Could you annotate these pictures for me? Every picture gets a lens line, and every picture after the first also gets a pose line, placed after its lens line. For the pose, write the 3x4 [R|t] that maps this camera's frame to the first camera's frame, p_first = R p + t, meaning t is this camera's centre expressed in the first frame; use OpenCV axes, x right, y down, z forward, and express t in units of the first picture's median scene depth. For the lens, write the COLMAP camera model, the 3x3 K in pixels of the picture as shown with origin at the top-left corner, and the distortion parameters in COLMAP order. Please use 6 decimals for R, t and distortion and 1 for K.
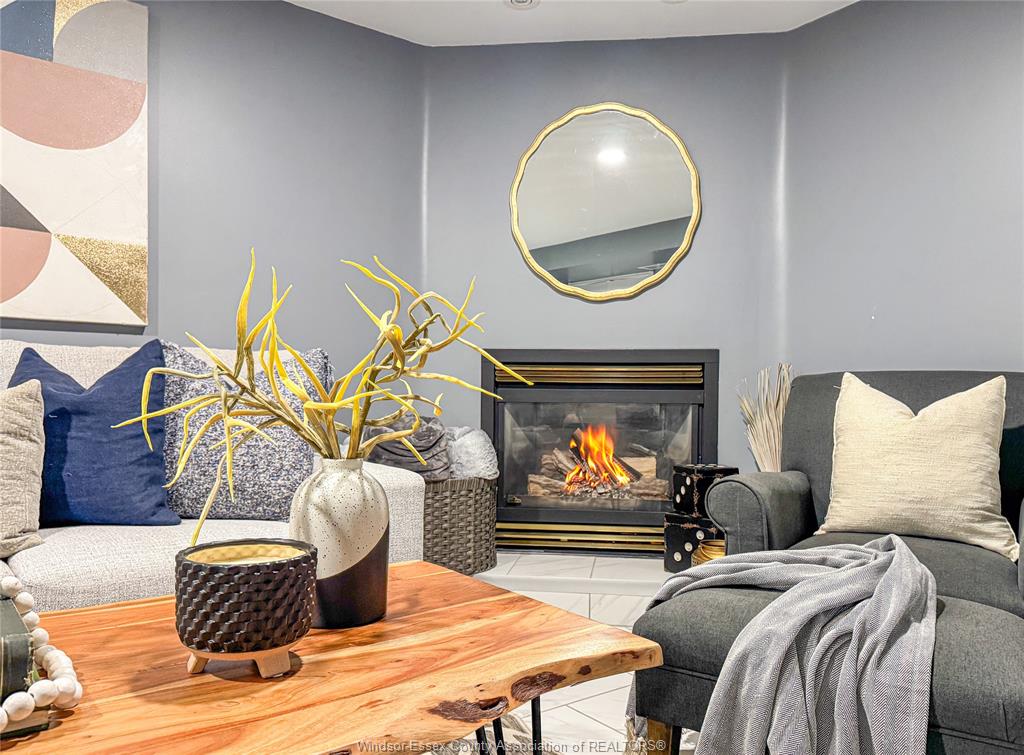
lens RADIAL K [[803.6, 0, 532.3], [0, 803.6, 405.1], [0, 0, 1]] dist [0.008984, 0.004103]
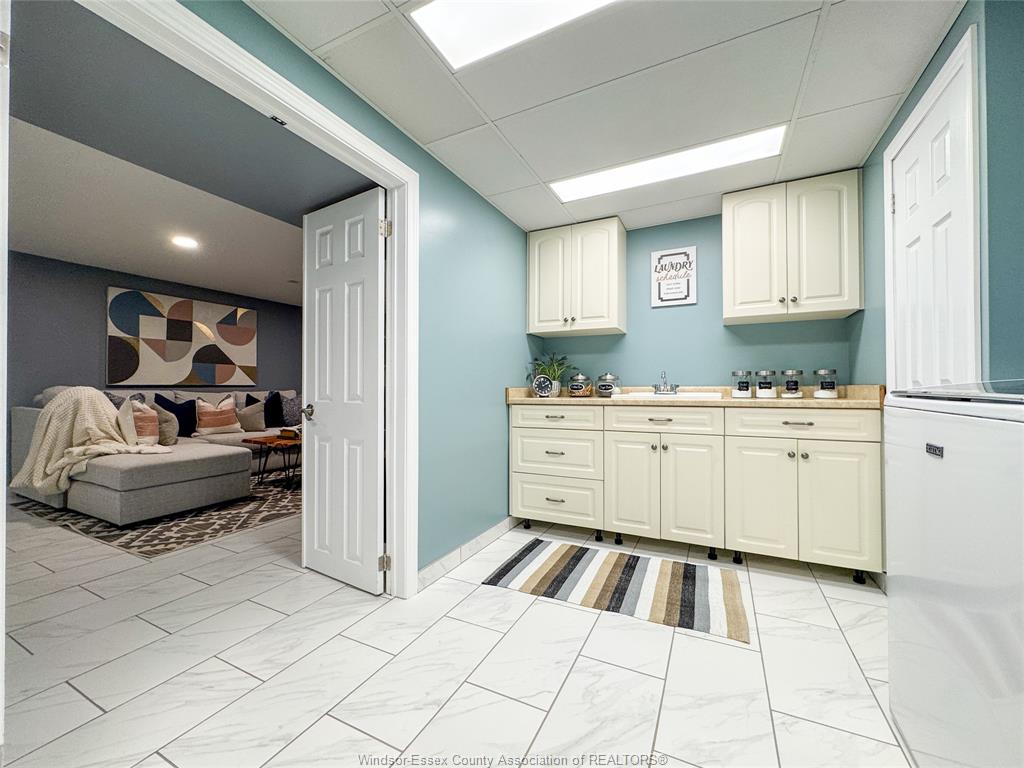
lens RADIAL K [[410.7, 0, 515.0], [0, 410.7, 384.4], [0, 0, 1]] dist [-0.001531, -0.001067]
pose [[0.899408, -0.009147, 0.437015, -0.224193], [0.015860, 0.999806, -0.011714, -0.062947], [-0.436823, 0.017466, 0.899378, -1.727708]]
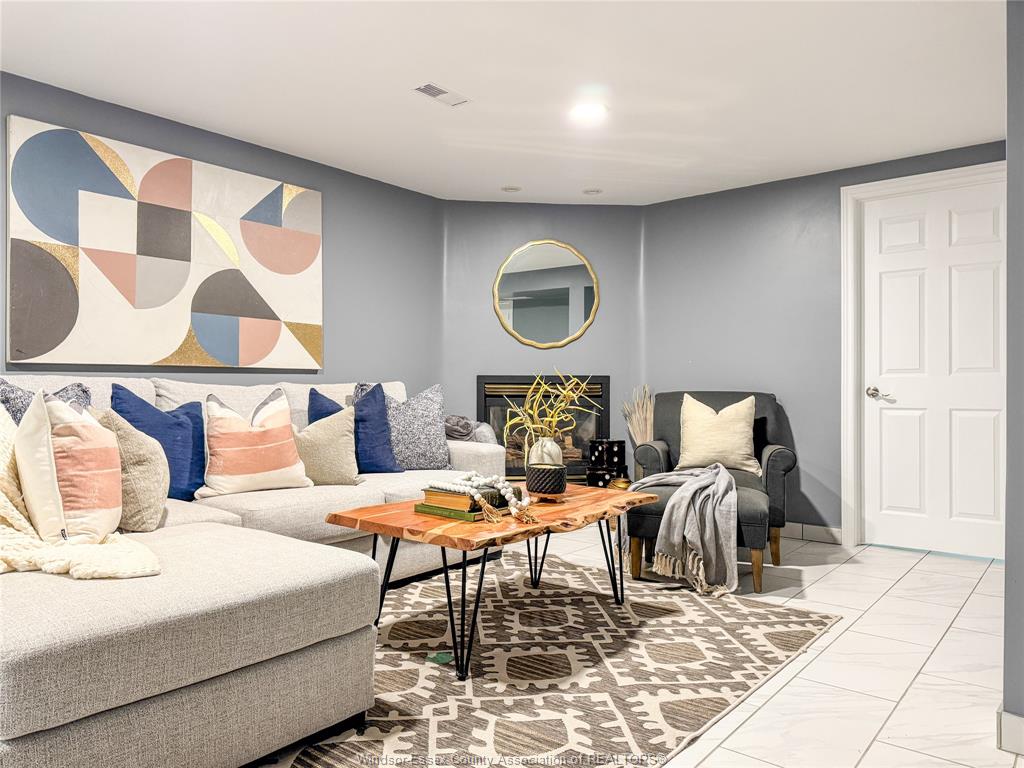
lens RADIAL K [[730.0, 0, 508.1], [0, 730.0, 381.3], [0, 0, 1]] dist [0.087506, -0.092473]
pose [[0.975504, -0.007407, 0.219856, -0.486569], [0.011083, 0.999819, -0.015491, -0.046966], [-0.219701, 0.017548, 0.975409, -0.775139]]
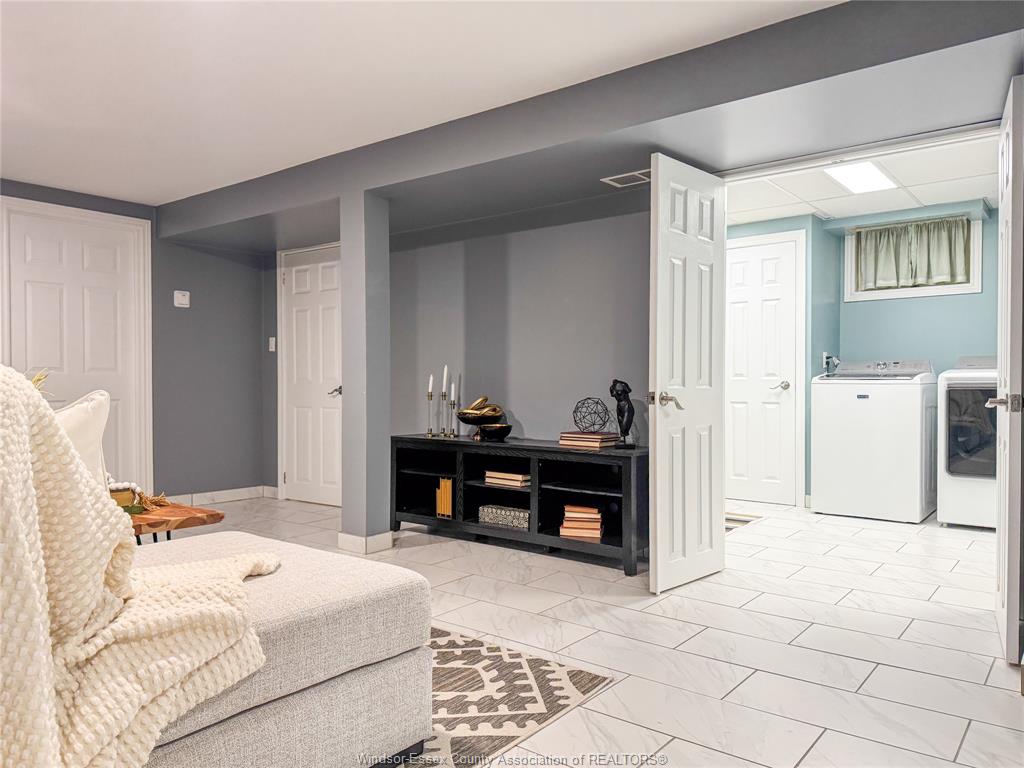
lens RADIAL K [[725.1, 0, 519.7], [0, 725.1, 387.9], [0, 0, 1]] dist [0.077642, -0.090584]
pose [[-0.245386, -0.021501, 0.969187, -1.552761], [0.005160, 0.999711, 0.023484, -0.078946], [-0.969412, 0.010764, -0.245204, -0.011477]]
